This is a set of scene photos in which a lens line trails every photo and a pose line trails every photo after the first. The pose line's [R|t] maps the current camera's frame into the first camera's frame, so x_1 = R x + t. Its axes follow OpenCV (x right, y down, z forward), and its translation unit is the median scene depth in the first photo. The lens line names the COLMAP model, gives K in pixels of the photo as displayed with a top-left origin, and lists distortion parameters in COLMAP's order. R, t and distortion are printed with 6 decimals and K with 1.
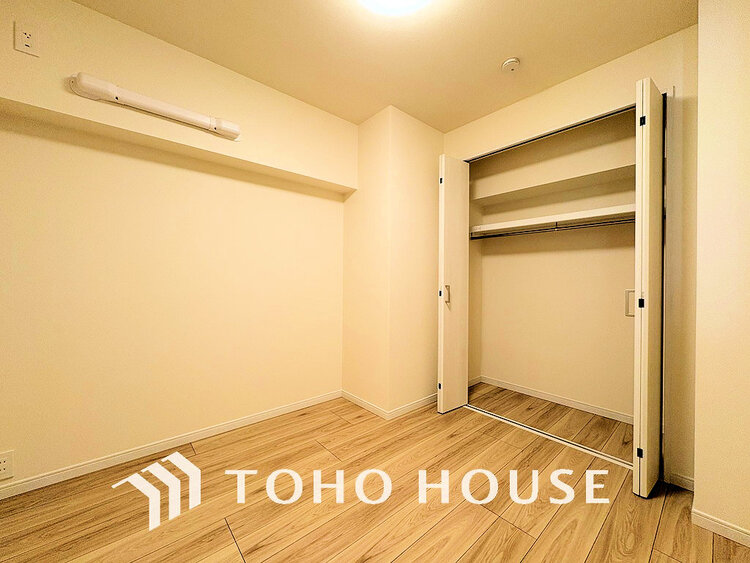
lens RADIAL K [[298.6, 0, 375.0], [0, 298.6, 281.5], [0, 0, 1]] dist [0.101416, 0.000008]
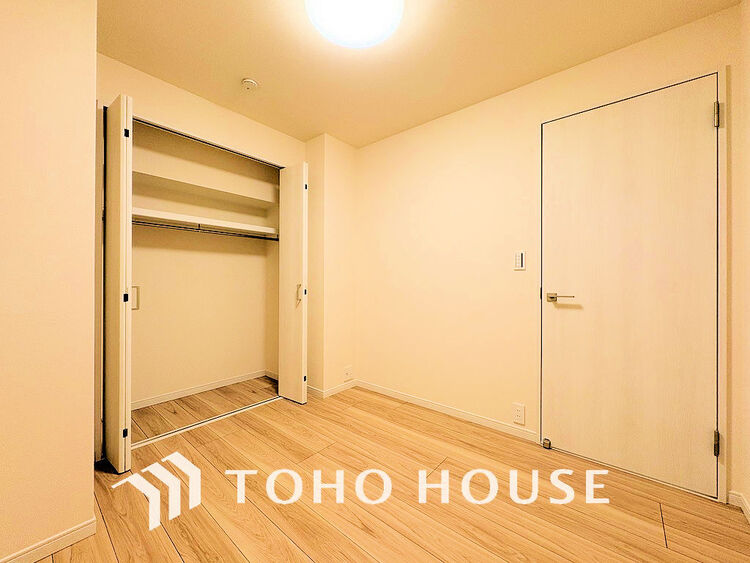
lens RADIAL K [[303.6, 0, 375.0], [0, 303.6, 281.5], [0, 0, 1]] dist [-0.000812, -0.000052]
pose [[-0.114968, -0.012853, 0.993286, -0.533375], [0.000524, 0.999915, 0.013000, -0.006273], [-0.993369, 0.002015, -0.114952, 0.531318]]
